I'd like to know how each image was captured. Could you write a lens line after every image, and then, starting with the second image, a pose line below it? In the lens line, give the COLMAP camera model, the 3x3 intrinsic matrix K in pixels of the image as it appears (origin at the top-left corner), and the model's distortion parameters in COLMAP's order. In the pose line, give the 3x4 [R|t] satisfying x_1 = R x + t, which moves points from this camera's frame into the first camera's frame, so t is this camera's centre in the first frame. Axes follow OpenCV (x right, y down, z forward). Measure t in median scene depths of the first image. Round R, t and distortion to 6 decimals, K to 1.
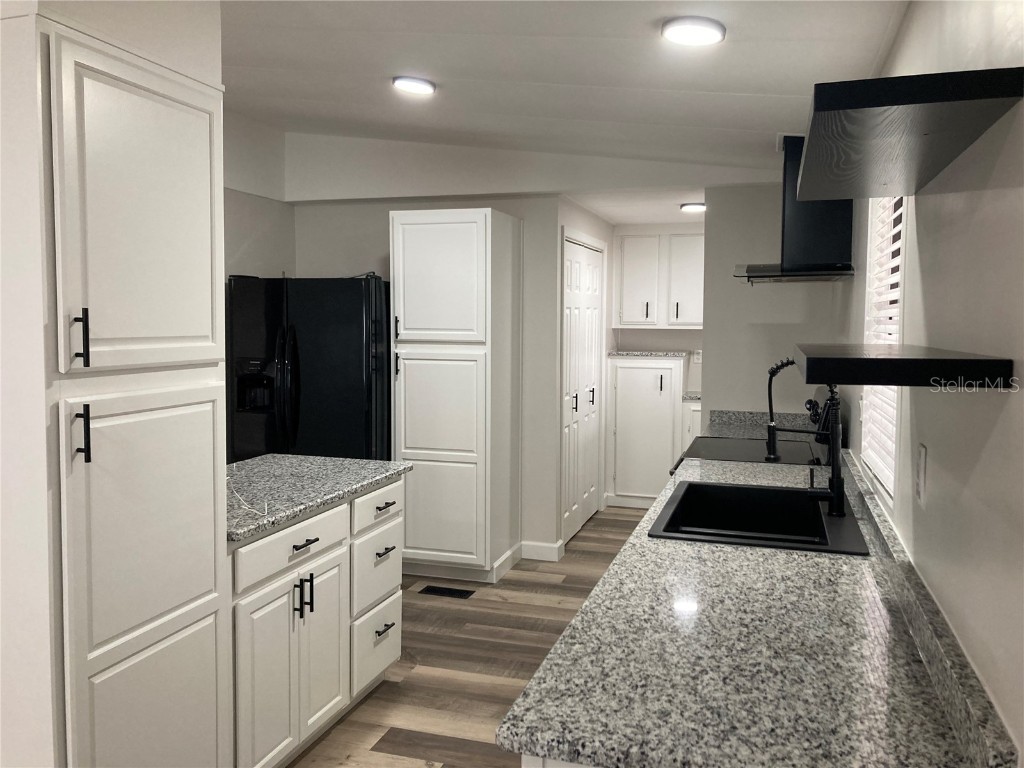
lens RADIAL K [[838.5, 0, 517.0], [0, 838.5, 378.7], [0, 0, 1]] dist [0.023076, -0.006157]
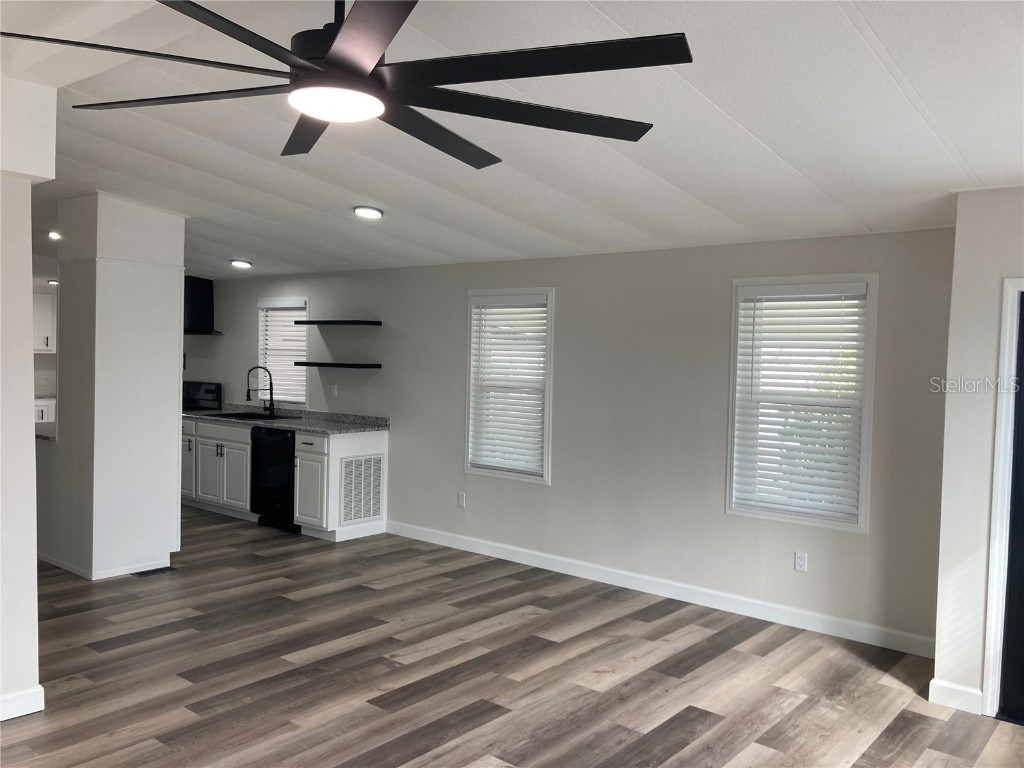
lens RADIAL K [[839.5, 0, 495.2], [0, 839.5, 388.4], [0, 0, 1]] dist [0.008387, -0.007826]
pose [[0.398436, -0.036631, 0.916464, -1.167750], [0.045355, 0.998767, 0.020202, 0.019308], [-0.916074, 0.033517, 0.399606, -0.561552]]
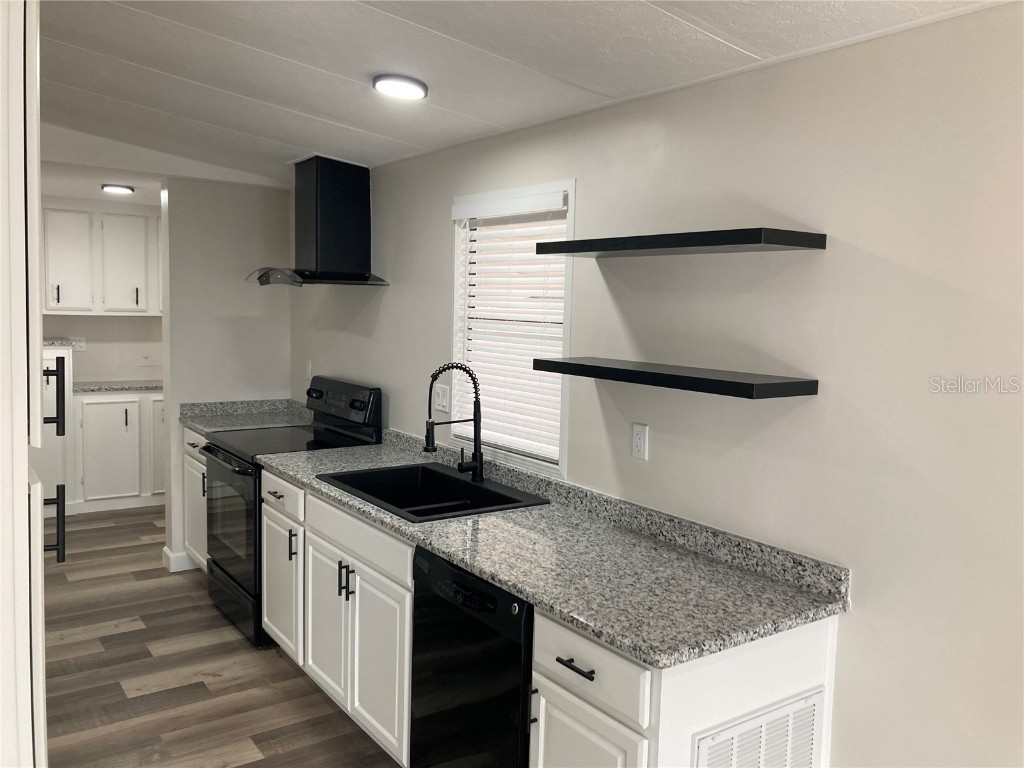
lens RADIAL K [[838.5, 0, 517.0], [0, 838.5, 378.7], [0, 0, 1]] dist [0.023076, -0.006157]
pose [[0.612914, -0.062783, 0.787651, -0.315629], [0.032110, 0.997994, 0.054563, -0.034095], [-0.789497, -0.008150, 0.613701, 0.081063]]
